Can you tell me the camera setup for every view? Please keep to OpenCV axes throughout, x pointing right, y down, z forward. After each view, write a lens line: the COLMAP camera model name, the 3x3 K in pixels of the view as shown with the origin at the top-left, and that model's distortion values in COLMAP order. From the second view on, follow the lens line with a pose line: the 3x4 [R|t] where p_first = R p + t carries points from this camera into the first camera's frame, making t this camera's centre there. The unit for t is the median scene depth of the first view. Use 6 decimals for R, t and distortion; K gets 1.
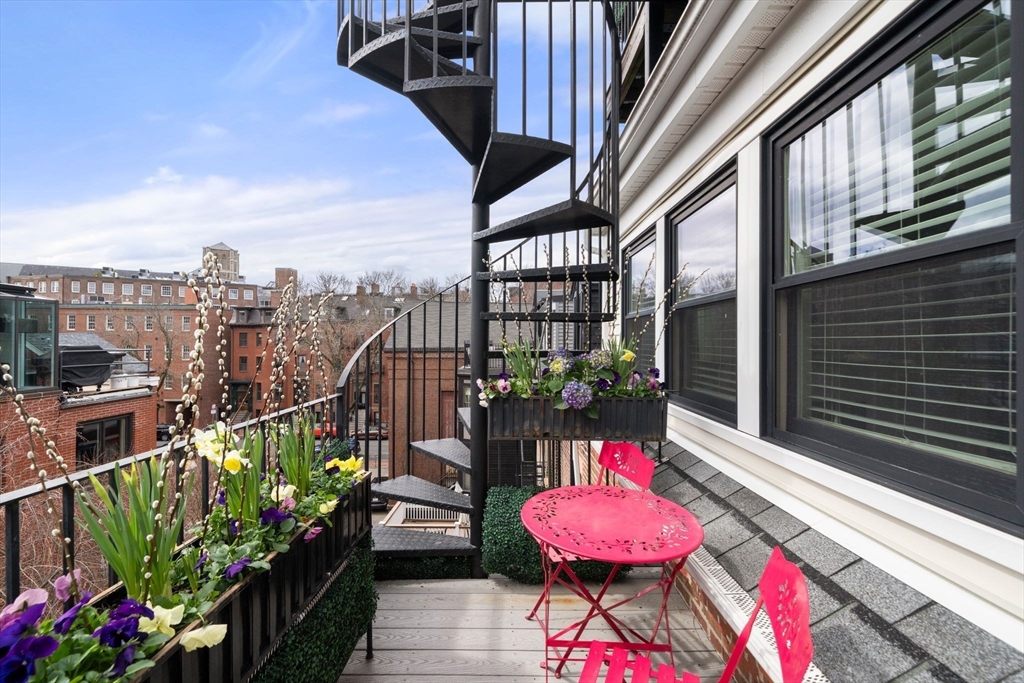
lens RADIAL K [[457.5, 0, 509.5], [0, 457.5, 349.2], [0, 0, 1]] dist [-0.001674, -0.000089]
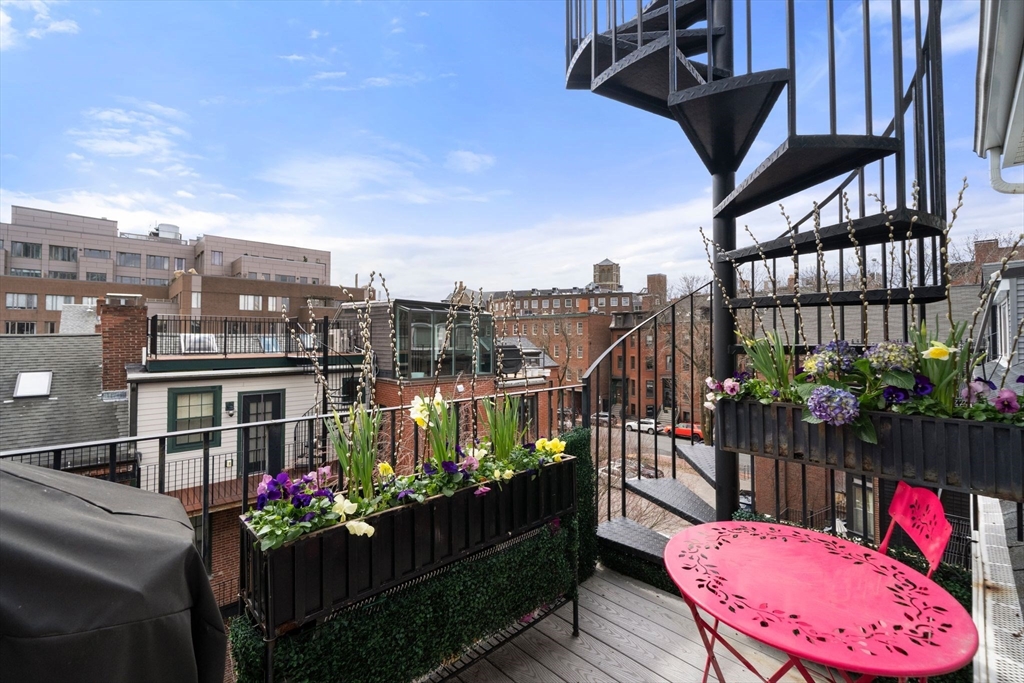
lens RADIAL K [[455.0, 0, 512.0], [0, 455.0, 341.5], [0, 0, 1]] dist [-0.000489, -0.000088]
pose [[0.674932, -0.006739, -0.737849, 0.261488], [-0.010542, 0.999768, -0.018775, 0.015360], [0.737805, 0.020450, 0.674704, 0.122395]]
